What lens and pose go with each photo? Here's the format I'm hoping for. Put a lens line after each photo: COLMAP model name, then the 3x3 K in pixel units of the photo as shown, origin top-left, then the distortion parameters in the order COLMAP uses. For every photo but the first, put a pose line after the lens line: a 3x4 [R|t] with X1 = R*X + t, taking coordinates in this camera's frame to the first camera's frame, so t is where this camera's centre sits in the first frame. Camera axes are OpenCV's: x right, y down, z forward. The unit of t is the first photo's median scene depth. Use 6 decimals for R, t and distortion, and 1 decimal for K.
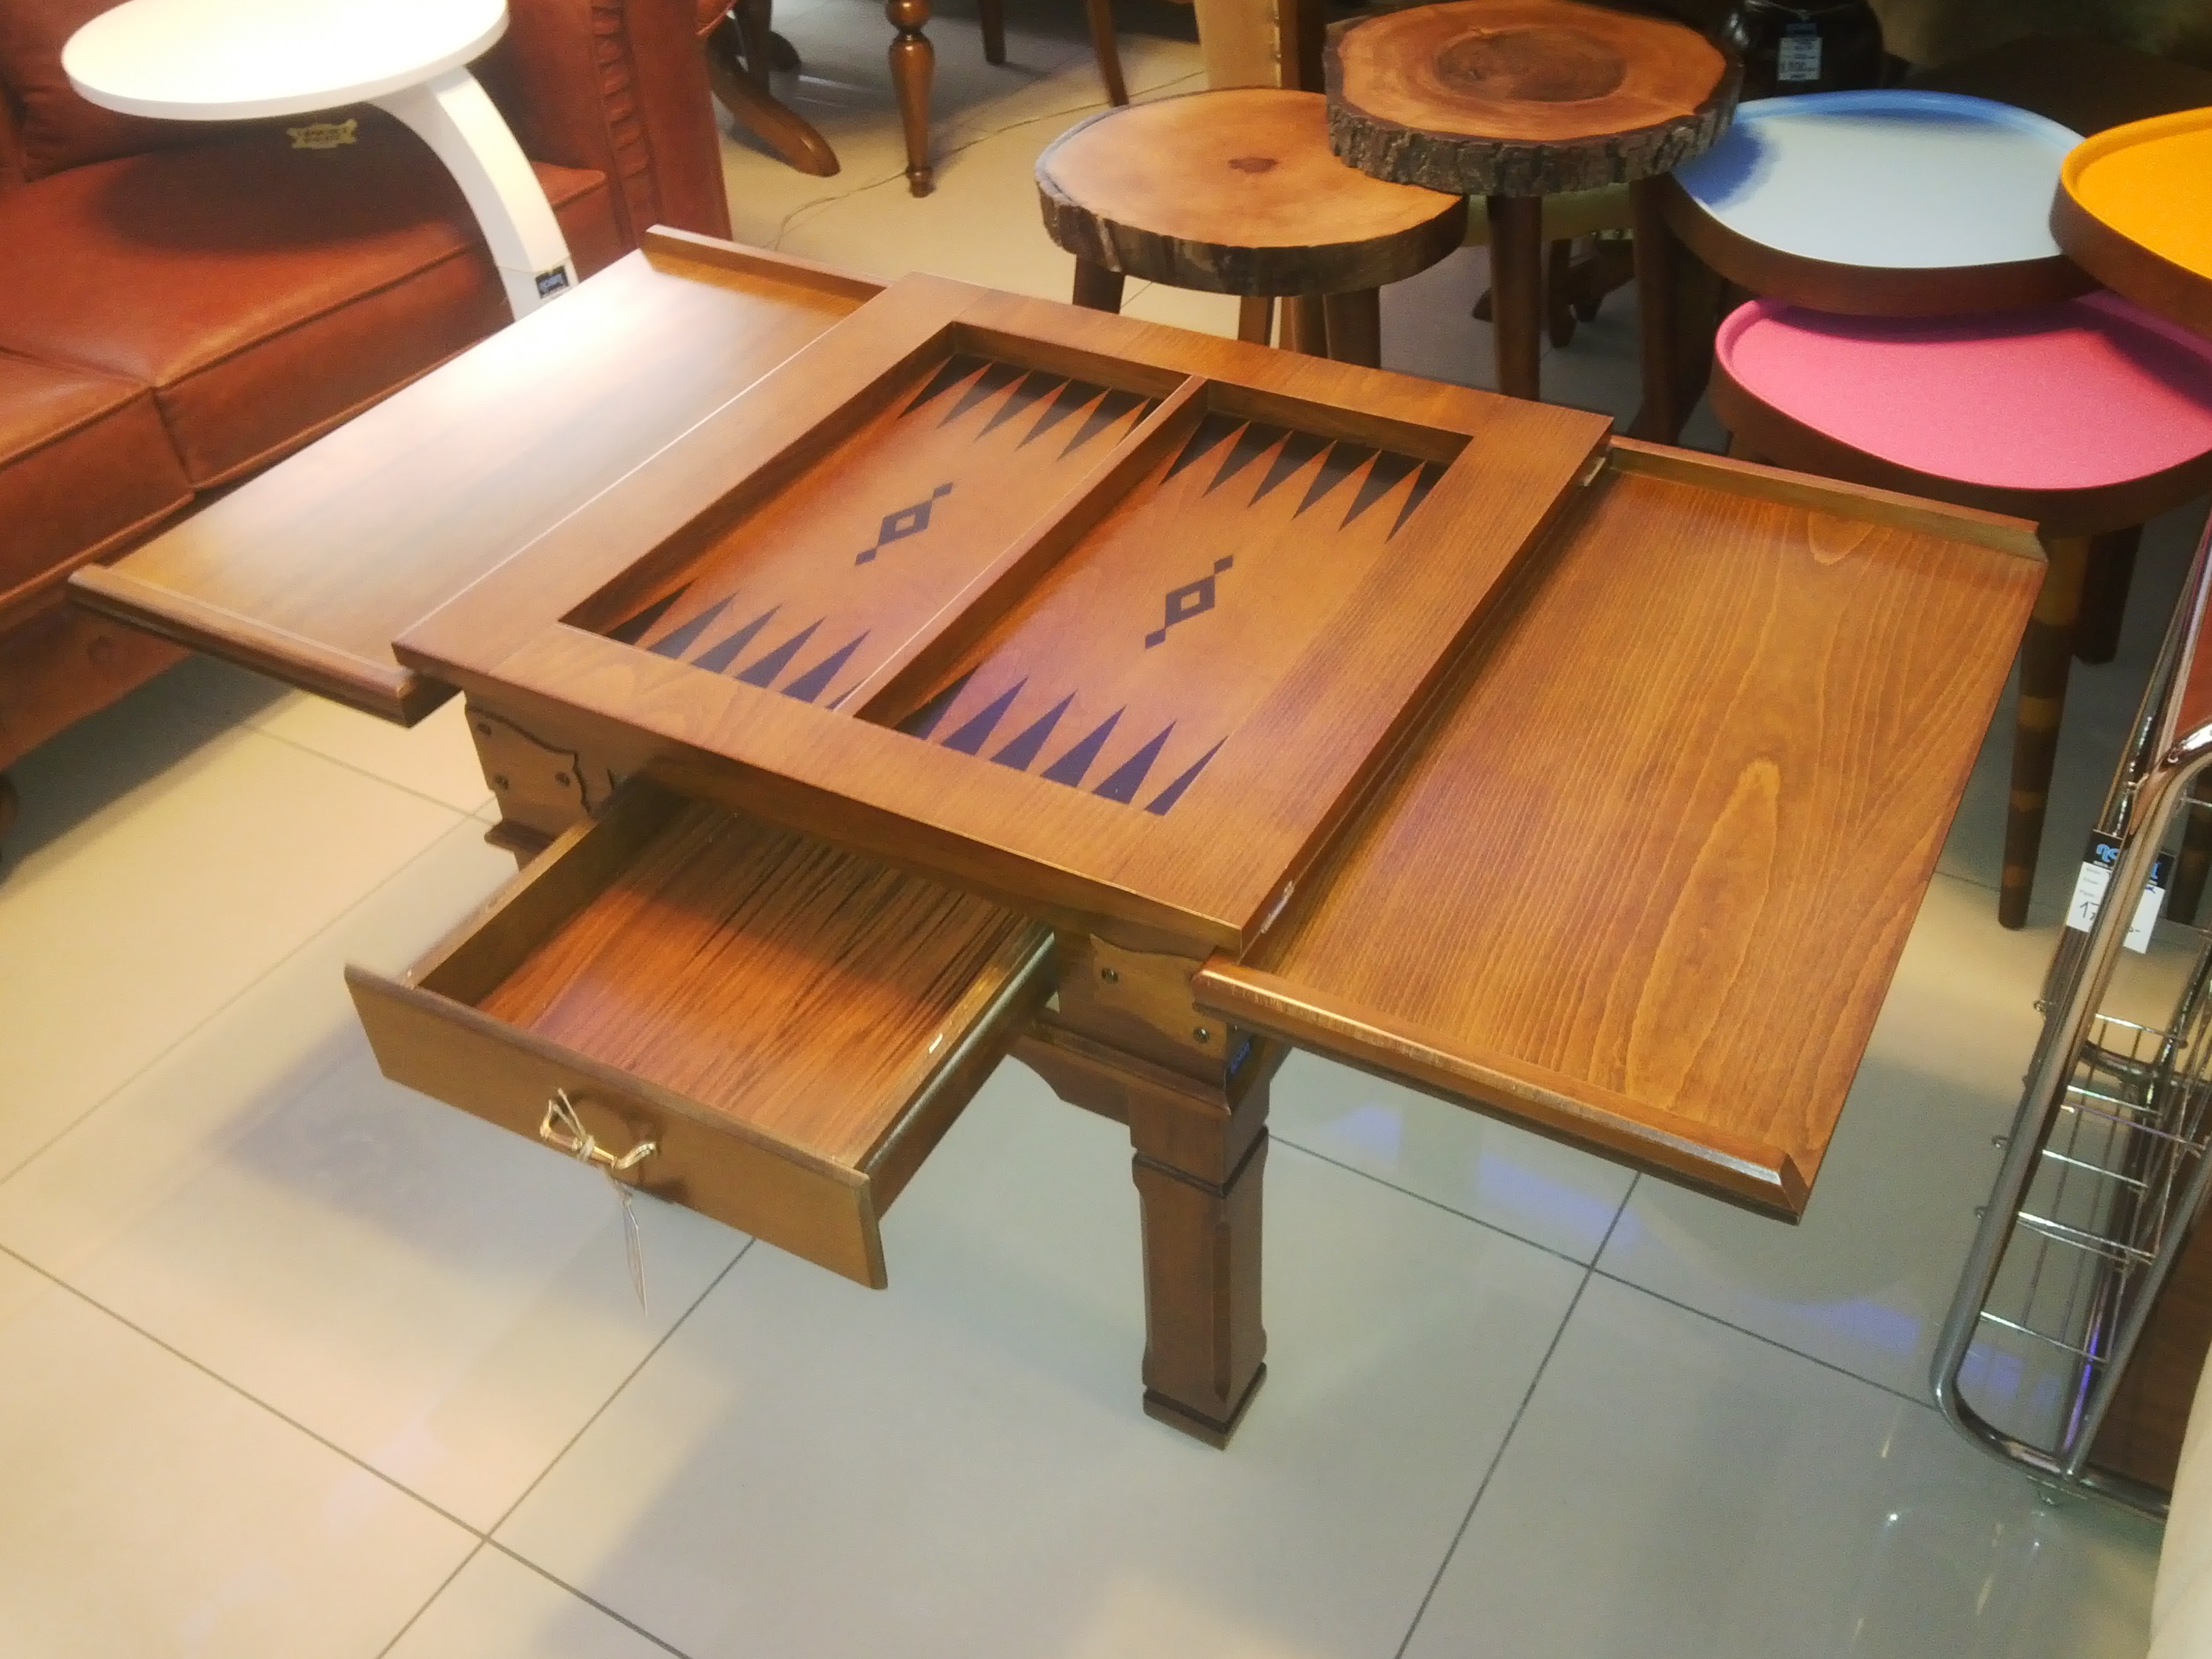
lens RADIAL K [[2016.6, 0, 1103.0], [0, 2016.6, 845.0], [0, 0, 1]] dist [-0.031030, 0.000000]
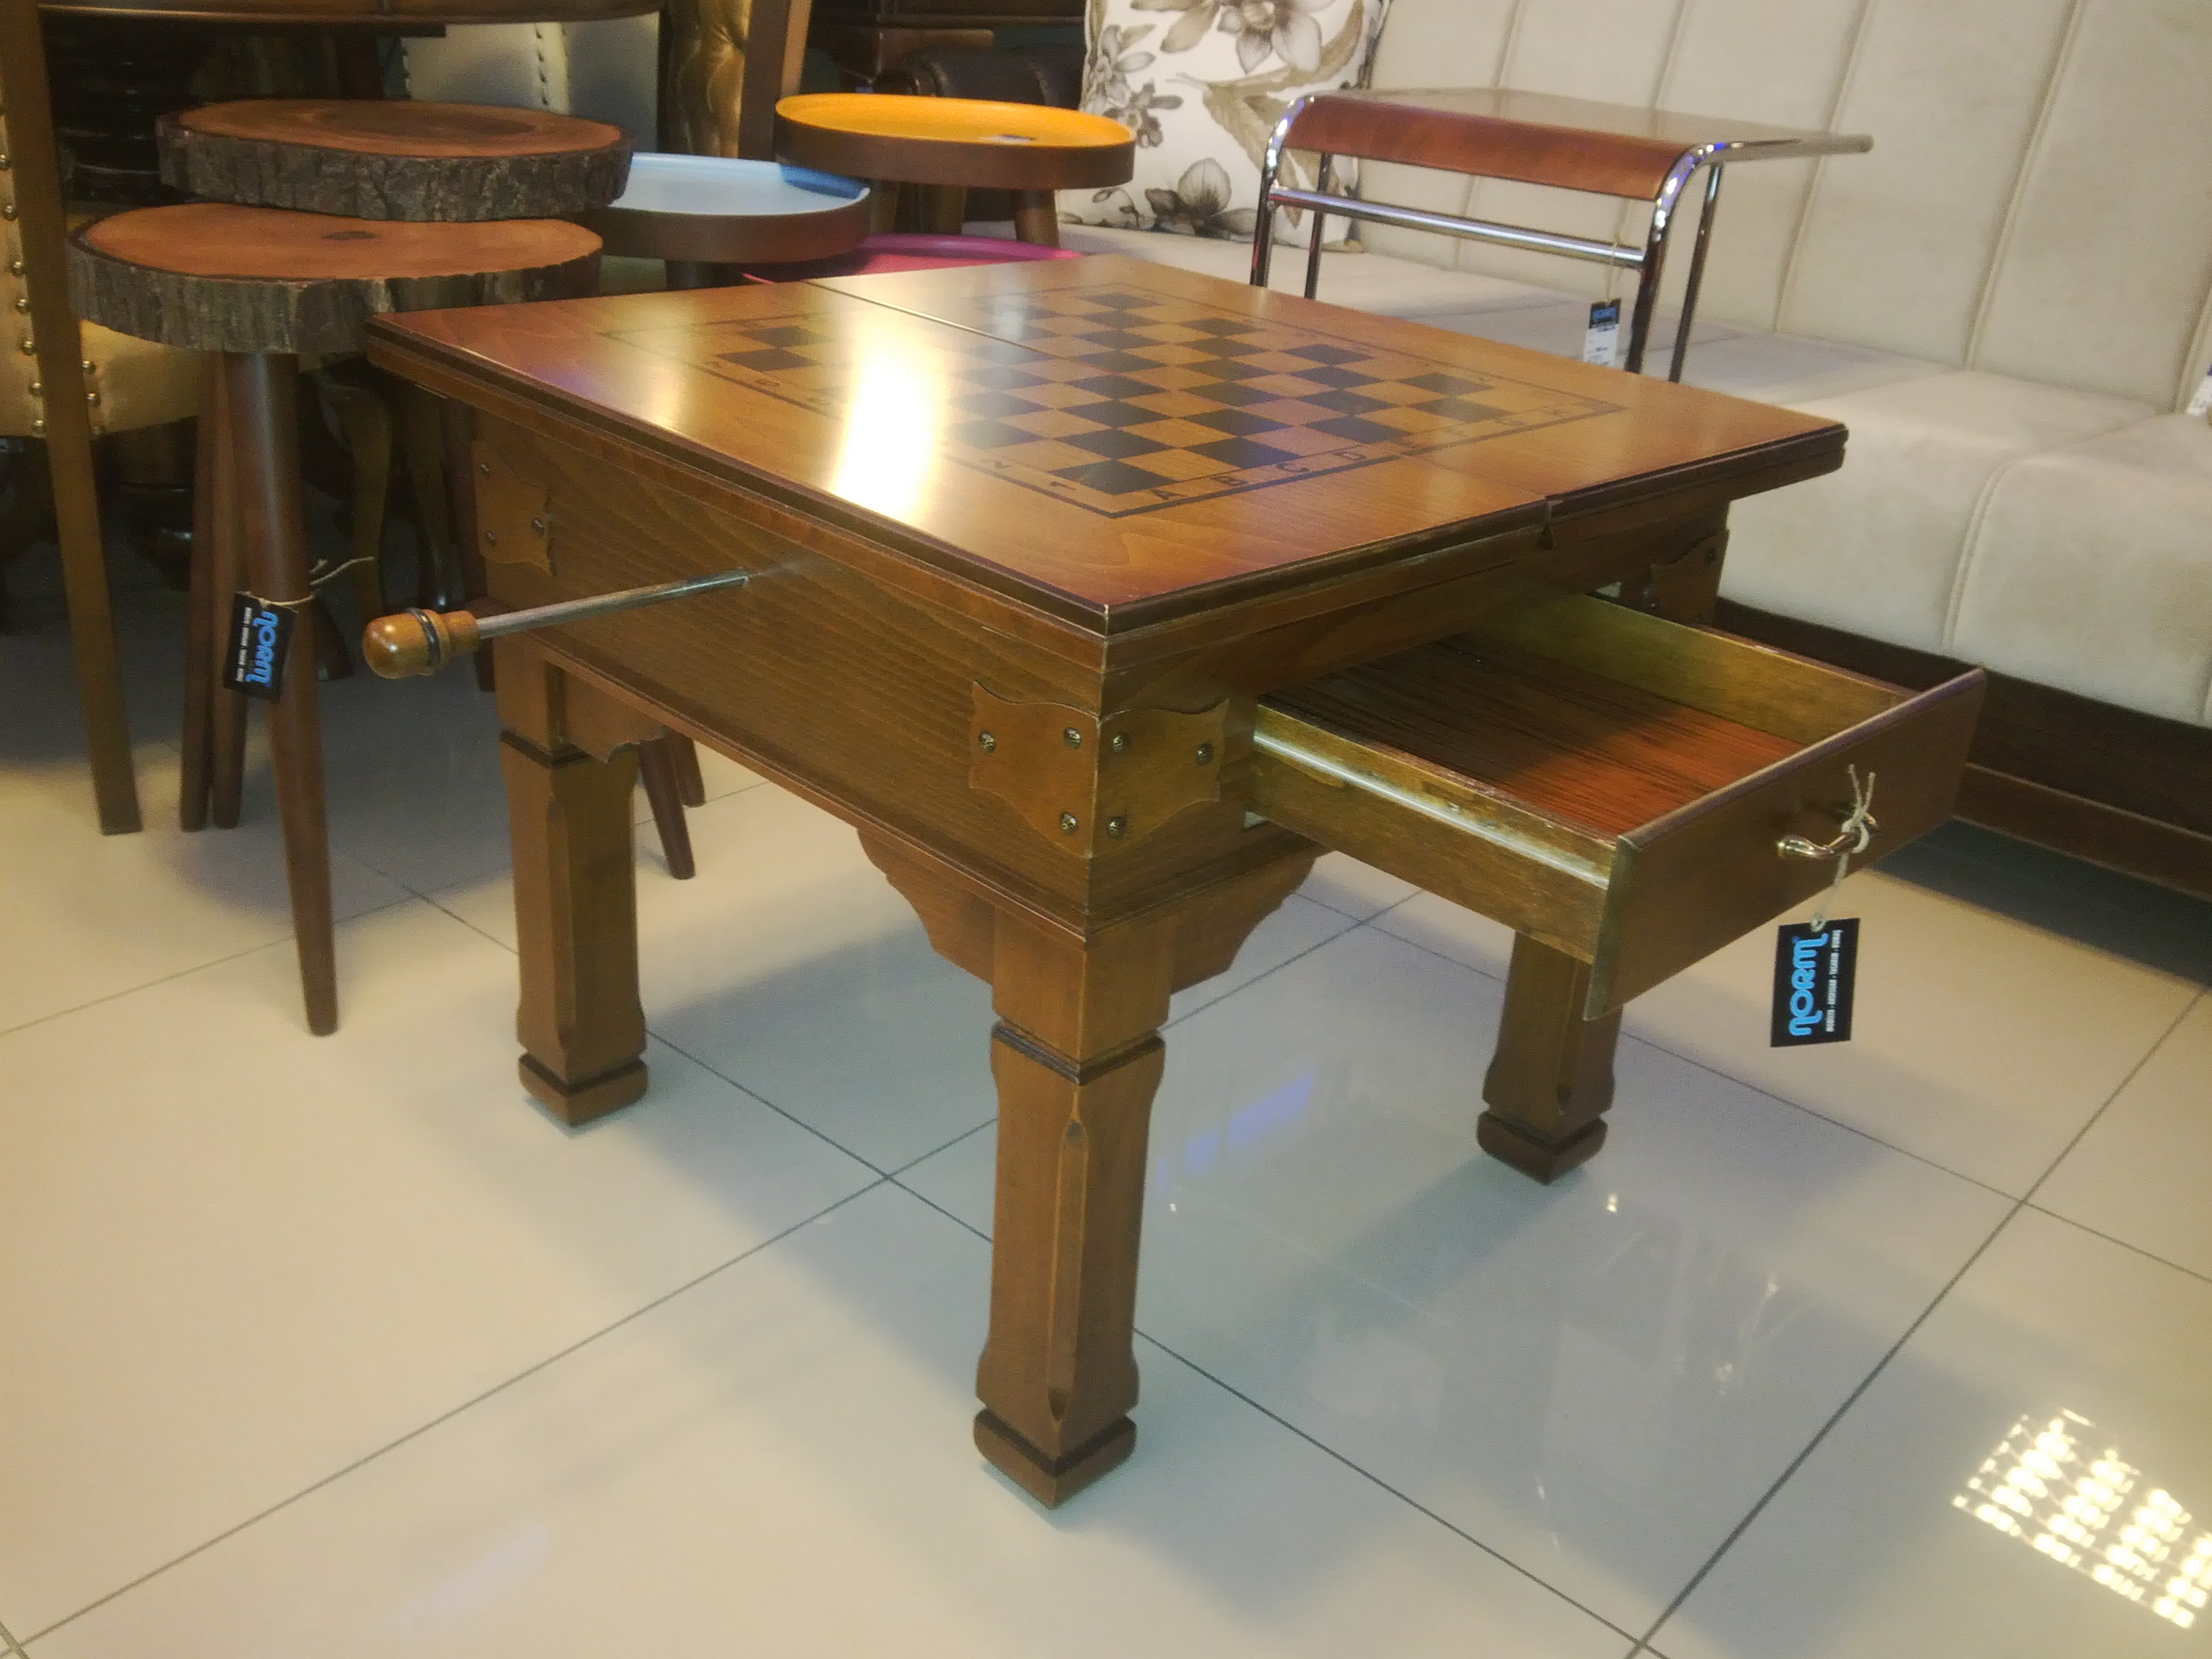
lens RADIAL K [[2016.6, 0, 1115.3], [0, 2016.6, 836.1], [0, 0, 1]] dist [-0.031030, 0.000000]
pose [[0.165717, -0.360477, 0.917929, -0.844543], [0.575992, 0.790914, 0.206611, -0.155305], [-0.800482, 0.494481, 0.338700, 0.694312]]
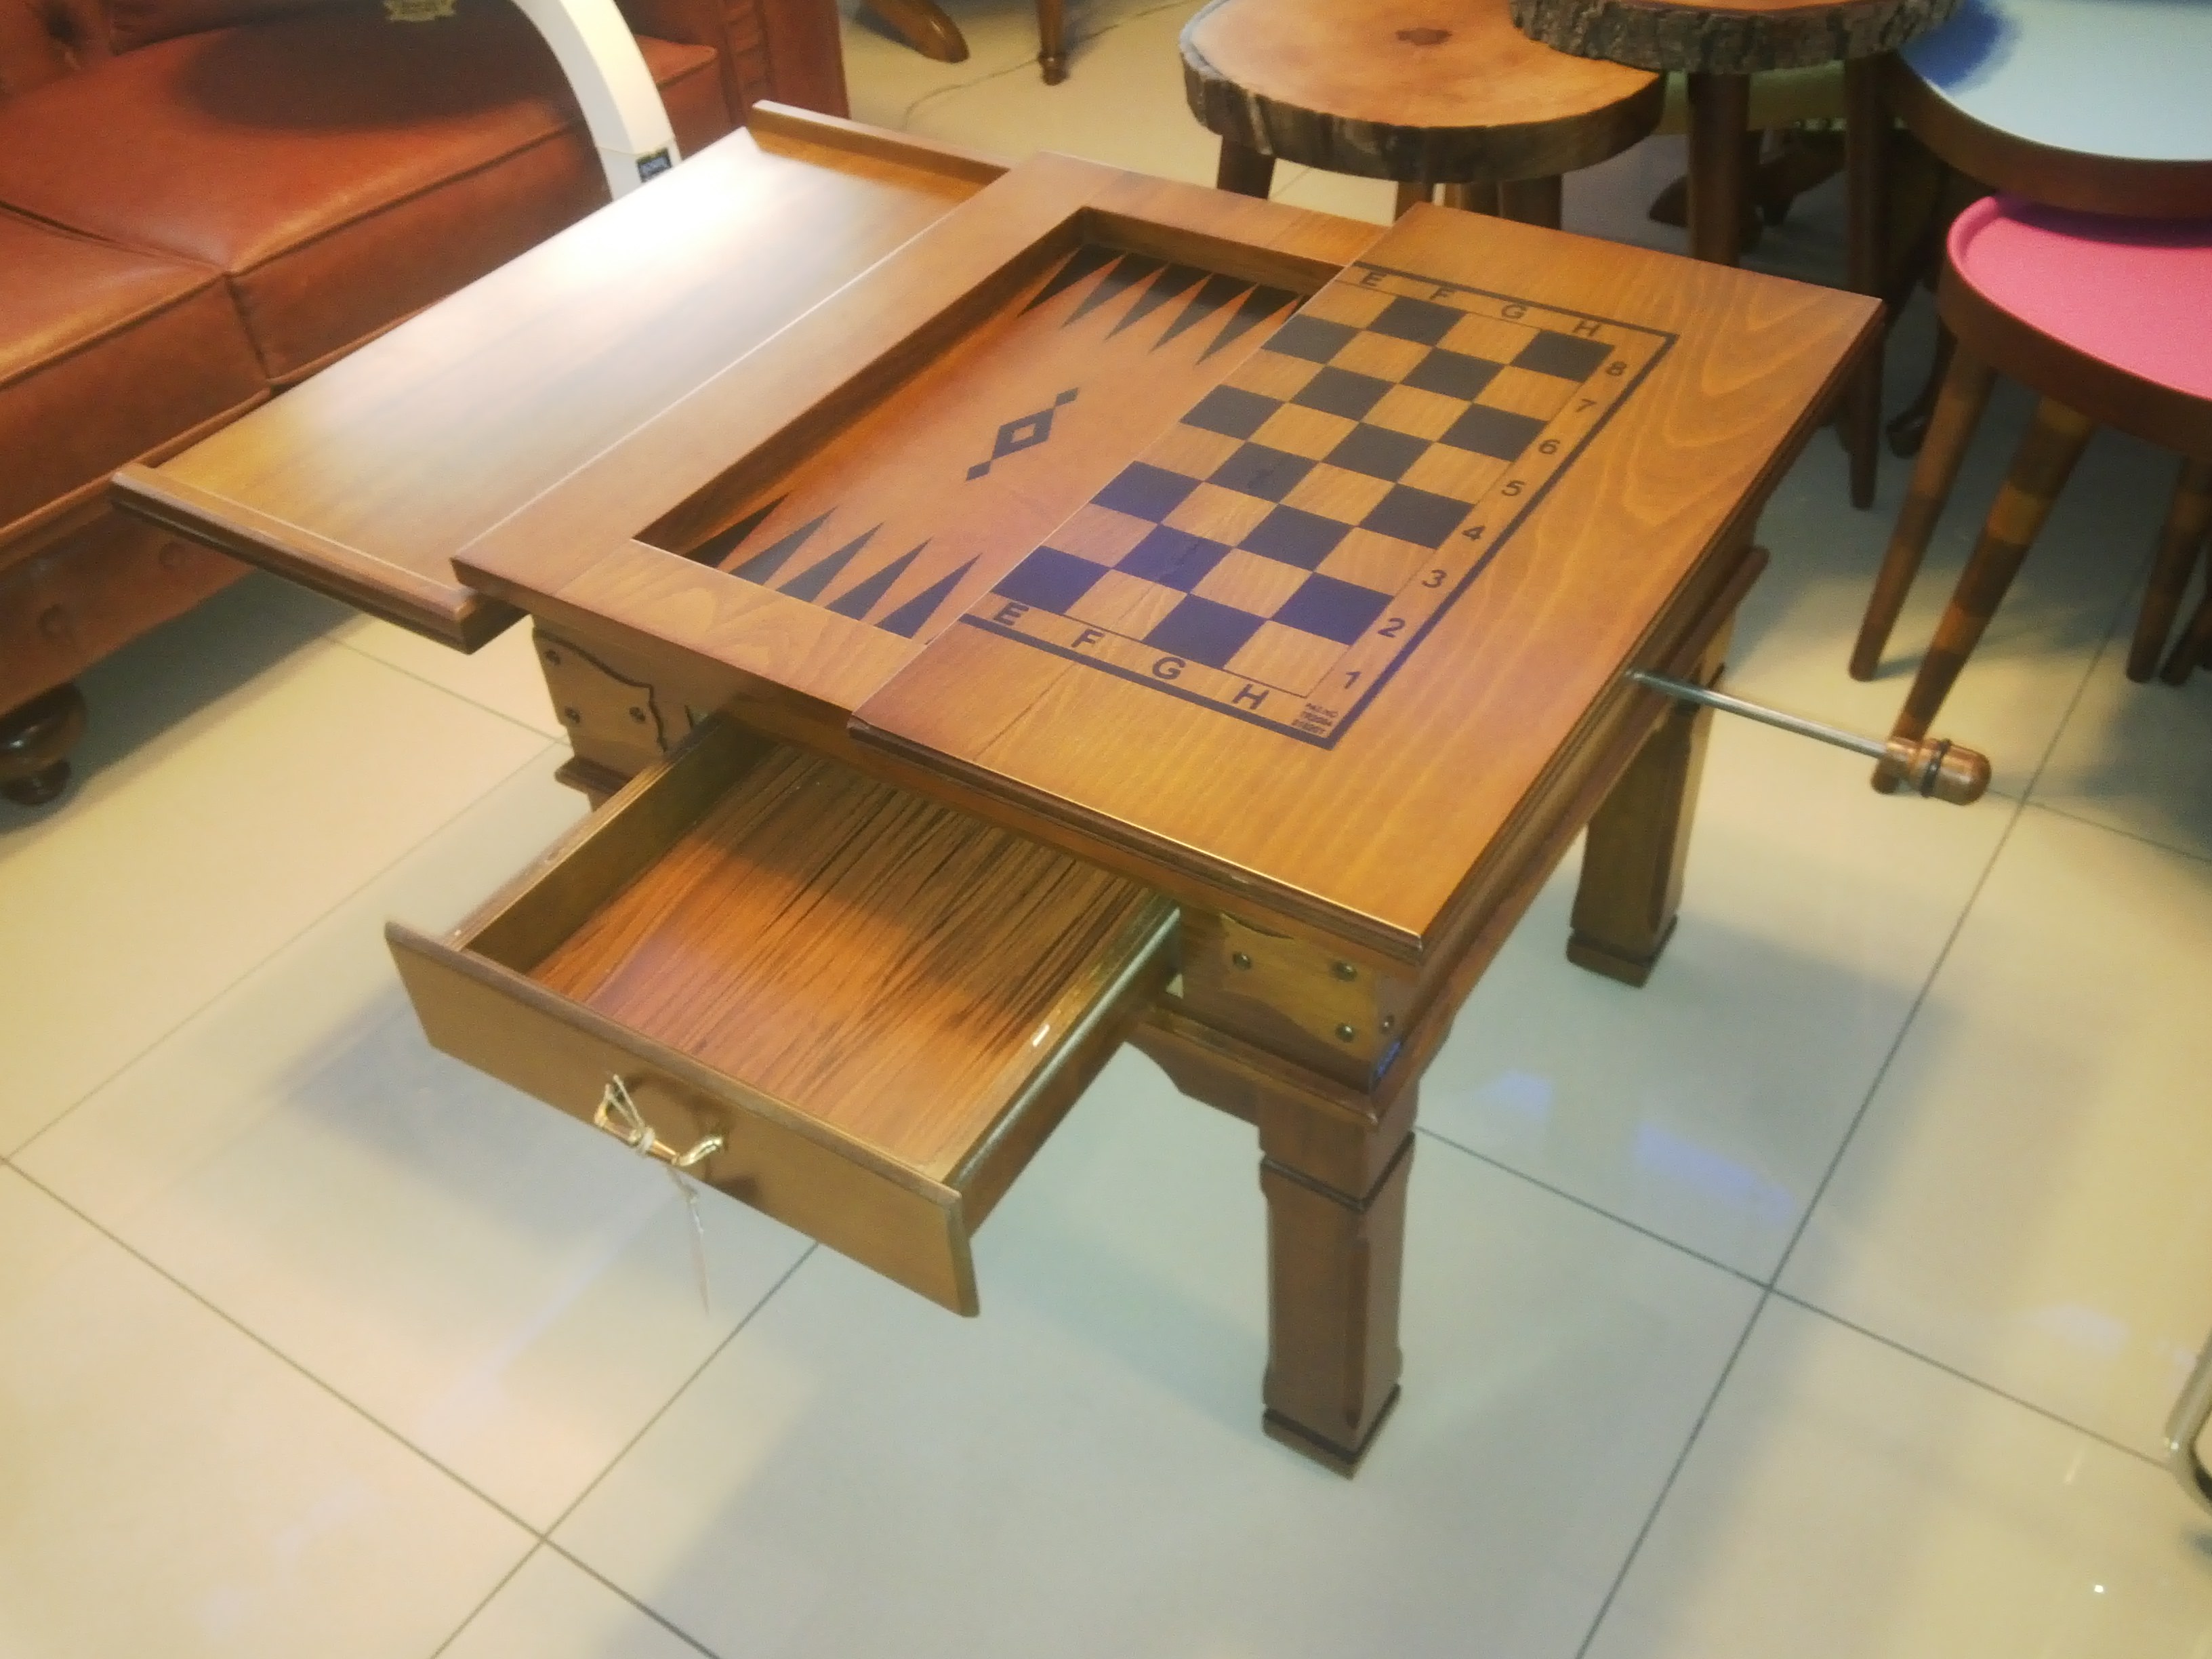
lens RADIAL K [[2016.6, 0, 1112.6], [0, 2016.6, 874.9], [0, 0, 1]] dist [-0.031030, 0.000000]
pose [[0.998165, 0.029210, -0.053044, -0.005788], [-0.026189, 0.998043, 0.056787, -0.016118], [0.054599, -0.055294, 0.996976, 0.098844]]
